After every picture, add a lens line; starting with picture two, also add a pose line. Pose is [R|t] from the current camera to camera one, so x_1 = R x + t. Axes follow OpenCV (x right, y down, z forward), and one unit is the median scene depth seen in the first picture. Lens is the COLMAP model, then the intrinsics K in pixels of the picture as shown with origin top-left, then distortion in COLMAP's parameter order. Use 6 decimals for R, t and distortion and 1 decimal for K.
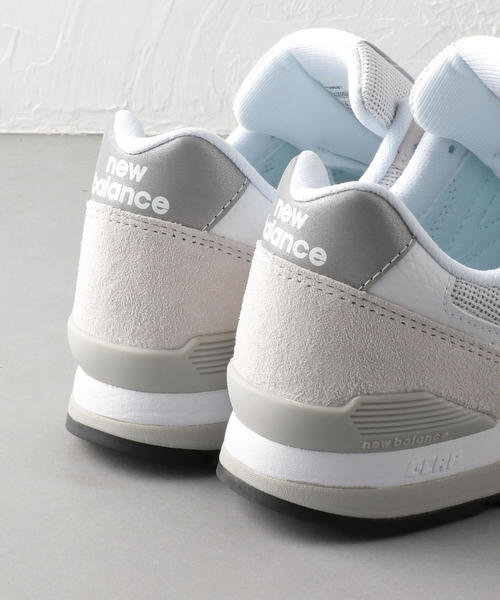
lens RADIAL K [[2509.9, 0, 250.0], [0, 2509.9, 300.0], [0, 0, 1]] dist [0.130061, 1.824489]
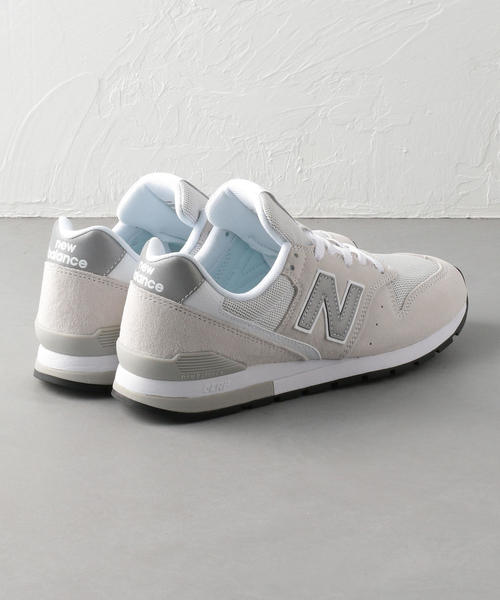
lens RADIAL K [[1629.5, 0, 250.0], [0, 1629.5, 300.0], [0, 0, 1]] dist [0.040604, 0.666832]
pose [[0.996860, -0.009275, 0.078639, -0.004471], [0.010245, 0.999876, -0.011948, 0.009008], [-0.078519, 0.012716, 0.996832, -0.333120]]
